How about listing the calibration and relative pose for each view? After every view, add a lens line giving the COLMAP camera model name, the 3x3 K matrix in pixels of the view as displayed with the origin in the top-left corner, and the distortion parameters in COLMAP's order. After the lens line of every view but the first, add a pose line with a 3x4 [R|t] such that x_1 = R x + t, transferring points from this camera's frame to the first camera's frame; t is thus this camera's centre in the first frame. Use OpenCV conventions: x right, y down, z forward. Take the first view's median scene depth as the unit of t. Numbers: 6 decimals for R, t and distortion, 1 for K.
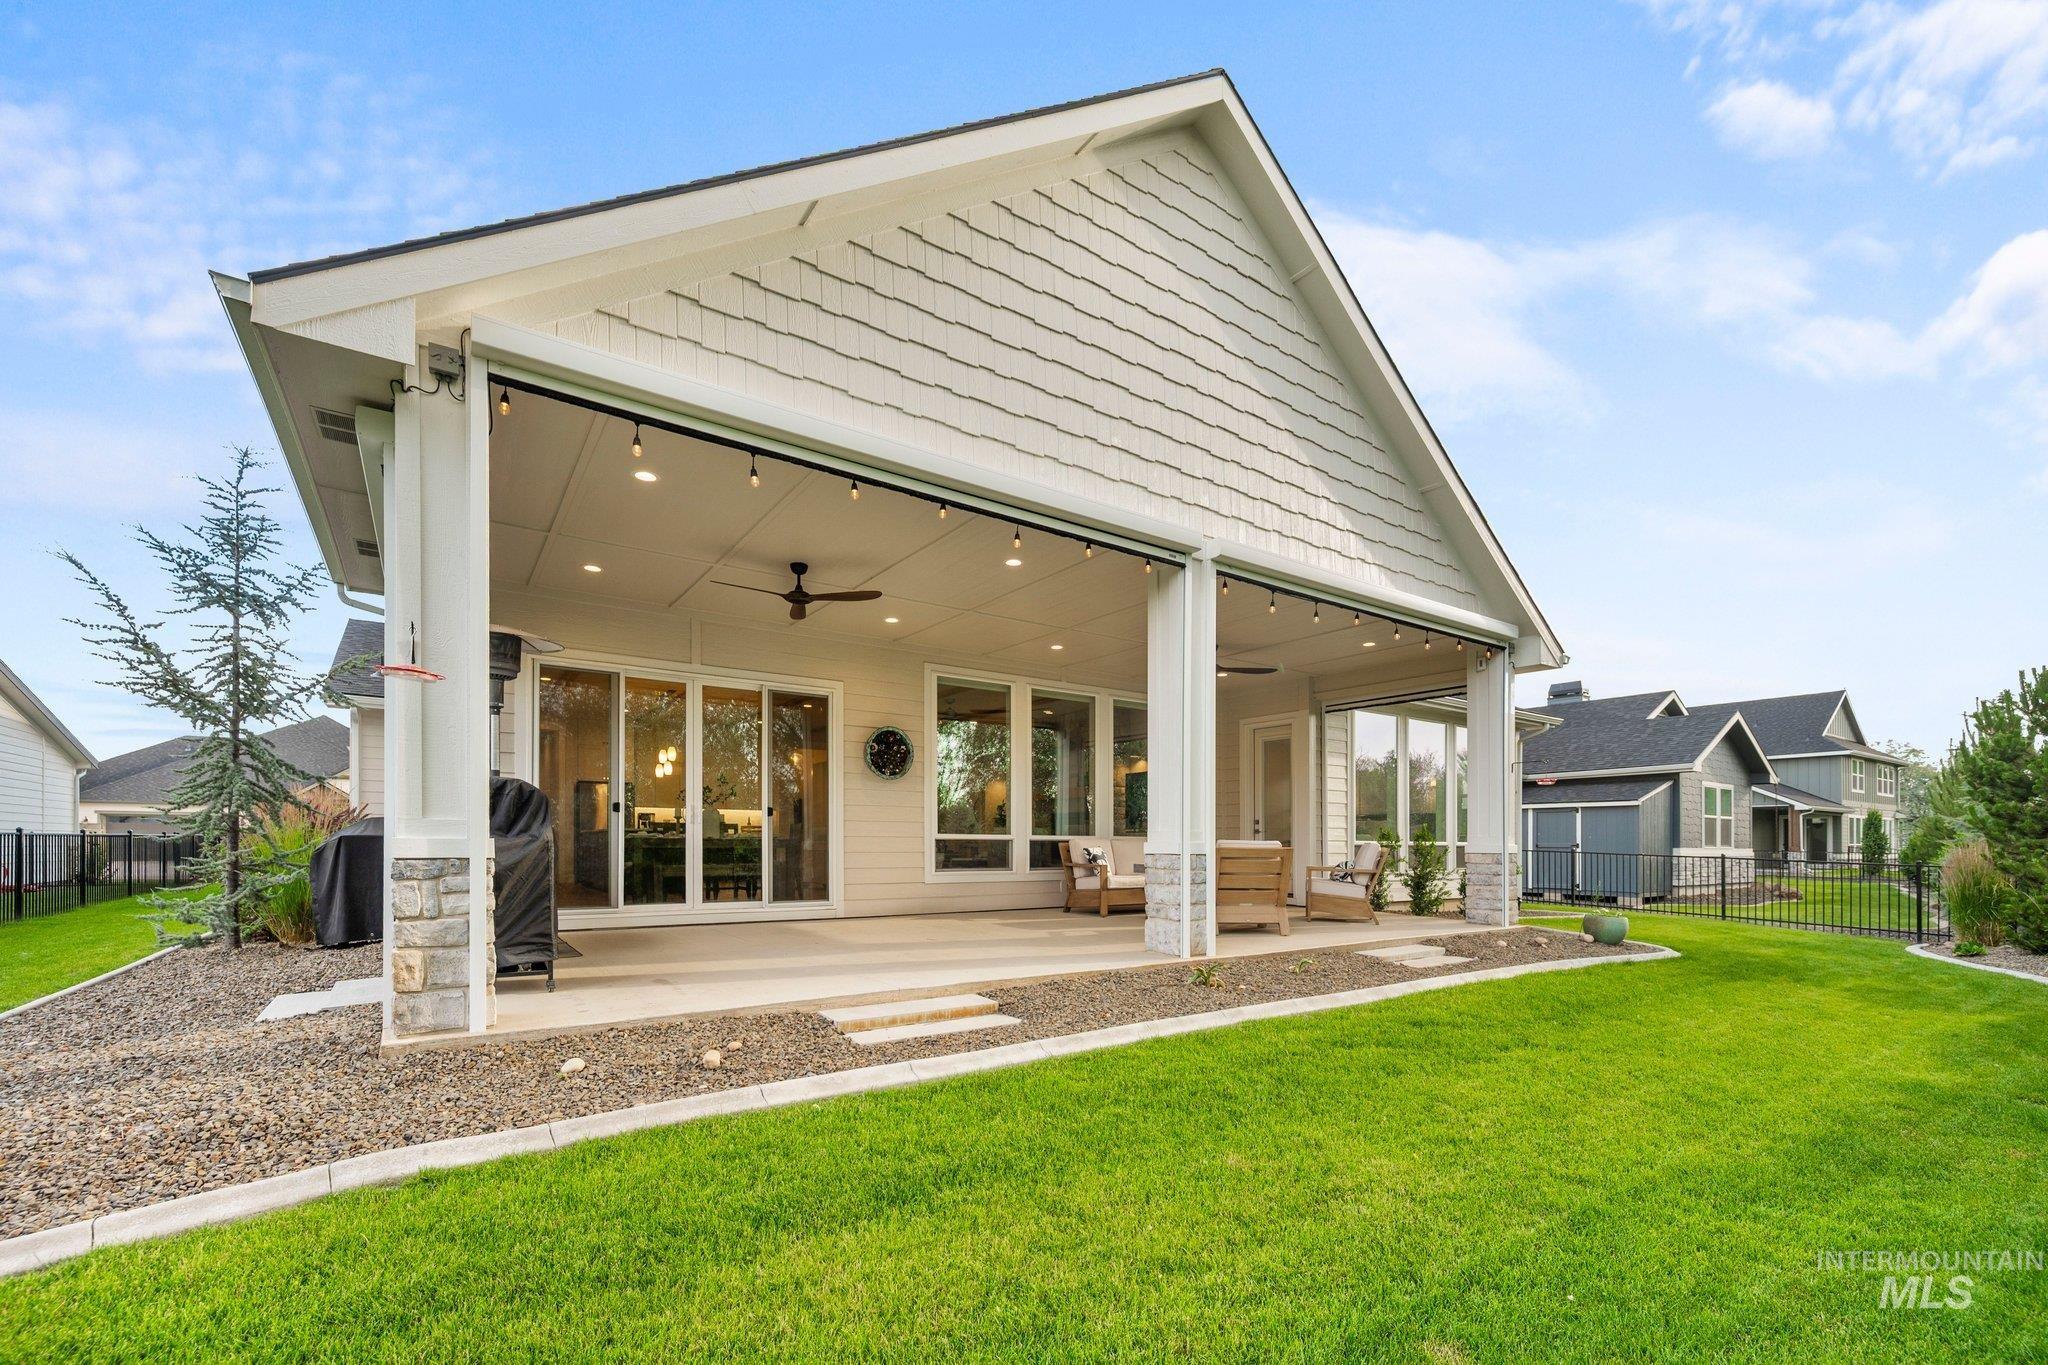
lens RADIAL K [[821.6, 0, 1024.0], [0, 821.6, 682.5], [0, 0, 1]] dist [0.000820, -0.000152]
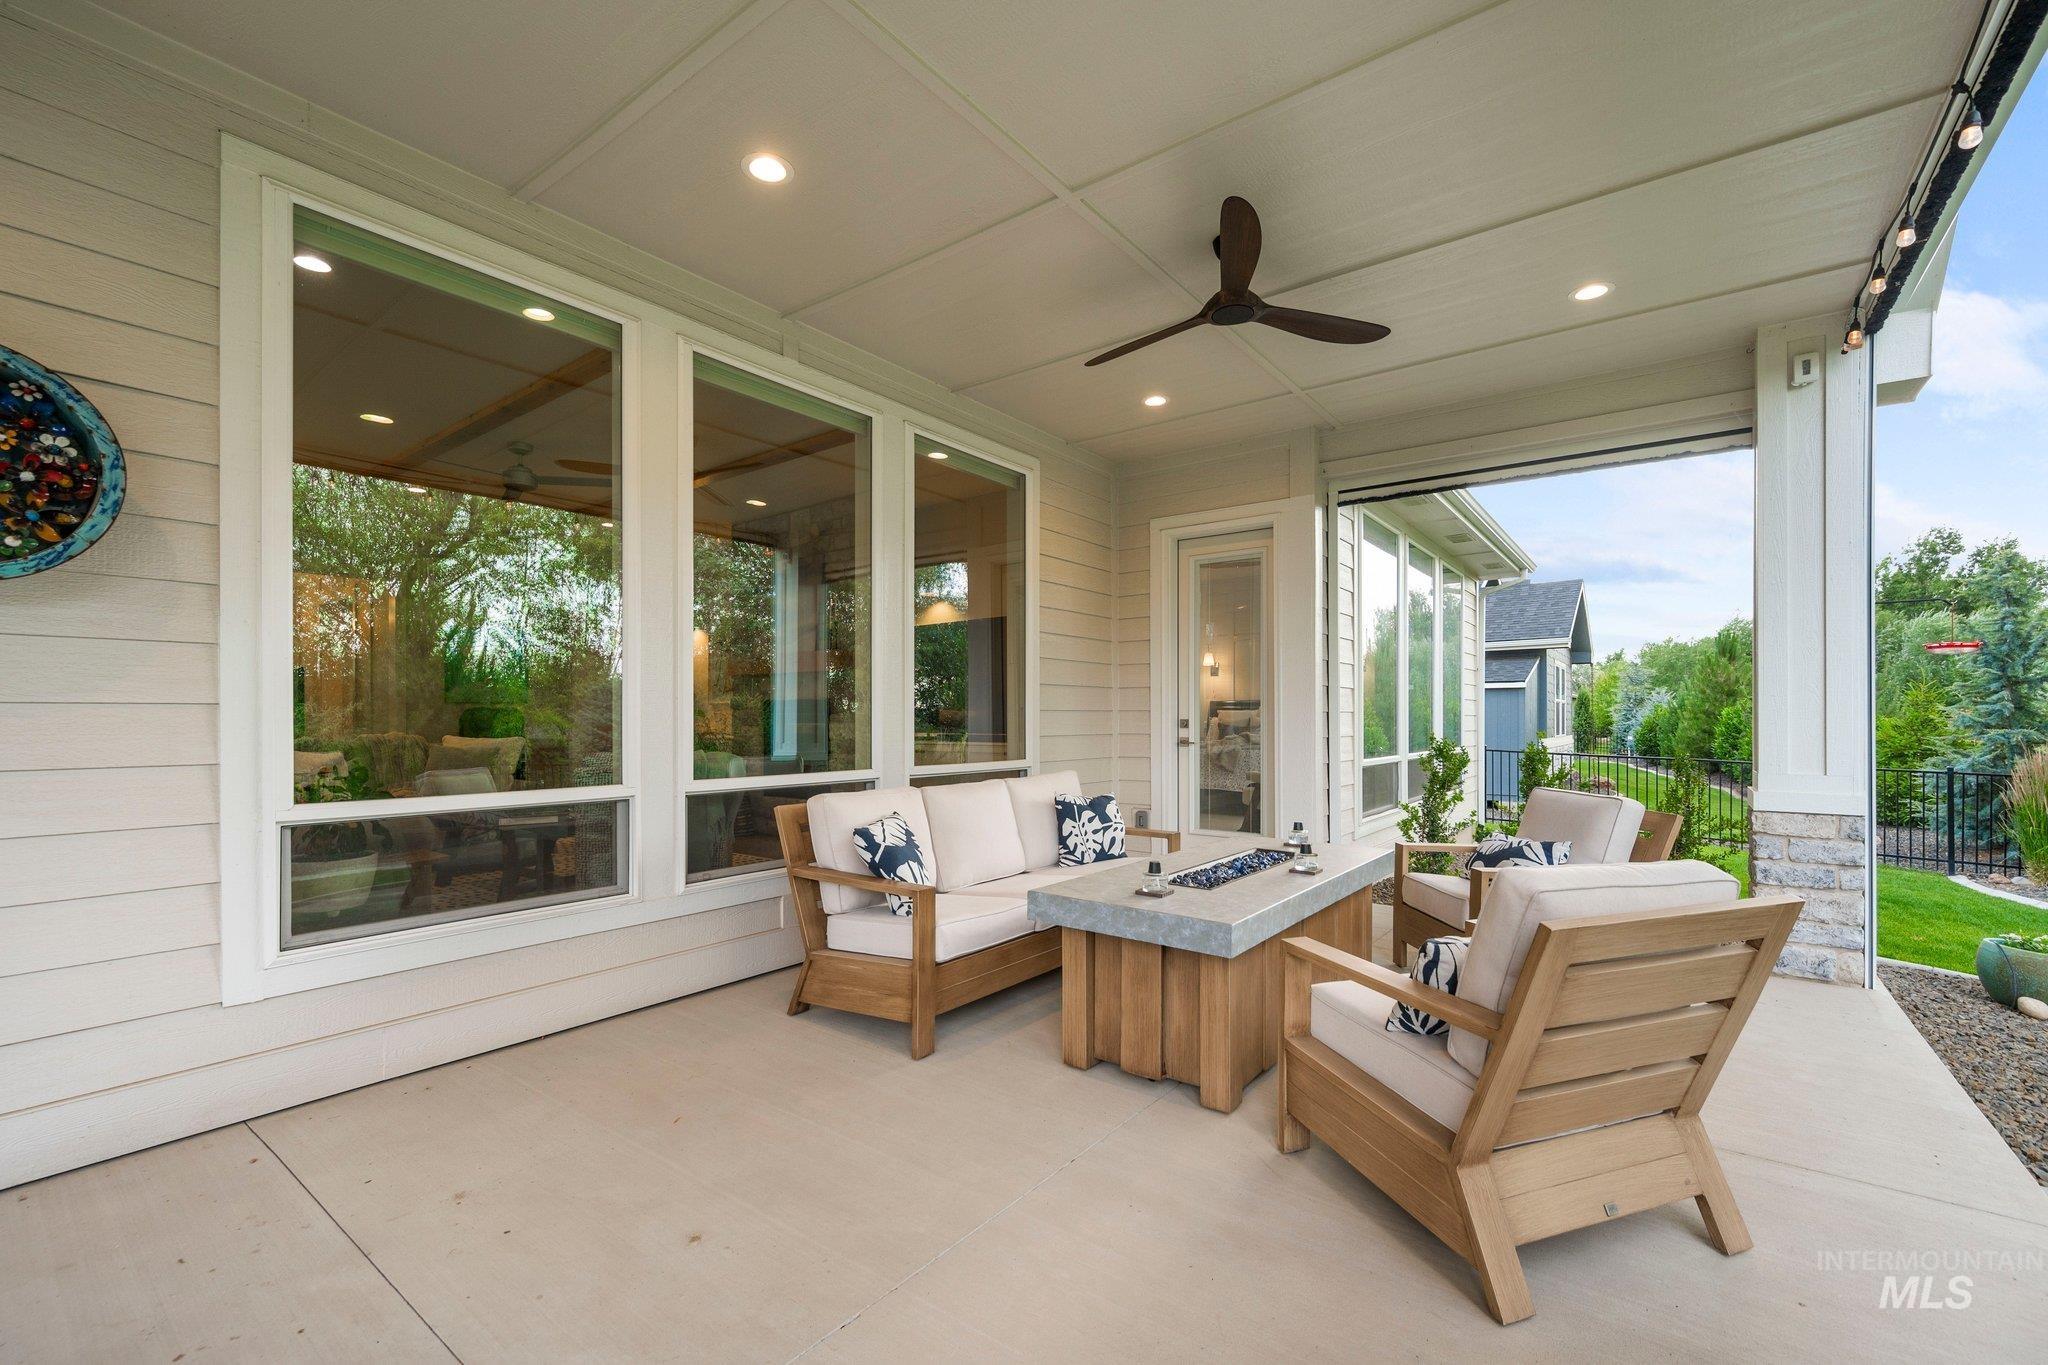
lens RADIAL K [[865.2, 0, 1019.8], [0, 865.2, 730.1], [0, 0, 1]] dist [-0.001055, -0.000096]
pose [[0.951523, -0.008601, 0.307456, 0.037822], [-0.055026, 0.978722, 0.197674, 0.116949], [-0.302614, -0.205010, 0.930804, 0.842266]]
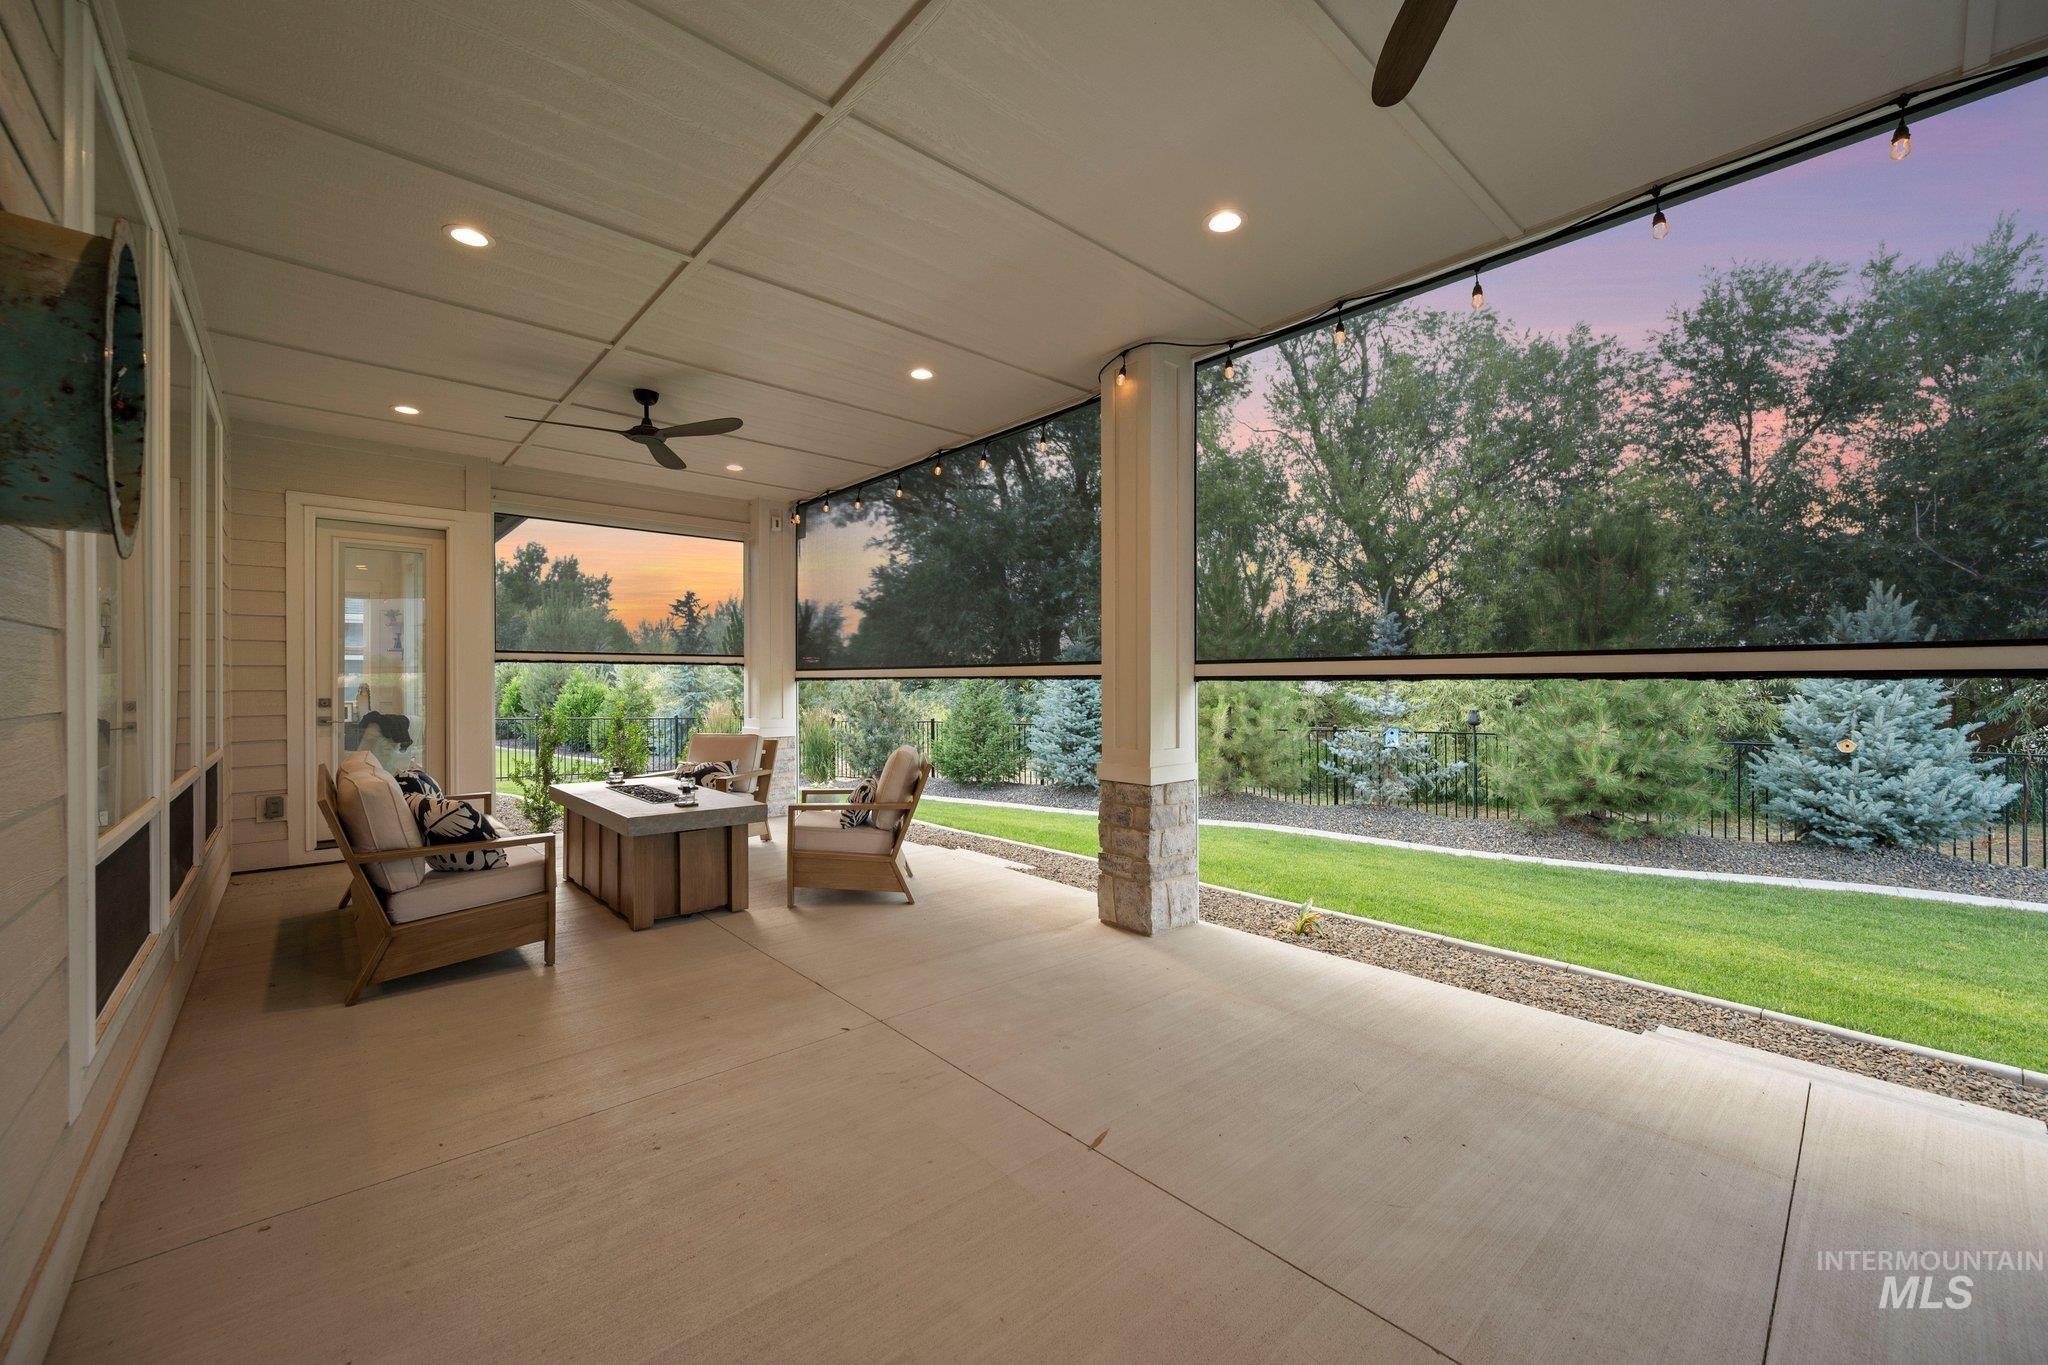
lens RADIAL K [[821.6, 0, 1024.0], [0, 821.6, 682.5], [0, 0, 1]] dist [0.000820, -0.000152]
pose [[-0.113951, -0.006639, 0.993464, -0.390930], [-0.183828, 0.982851, -0.014517, 0.135165], [-0.976331, -0.184281, -0.113217, 1.002508]]
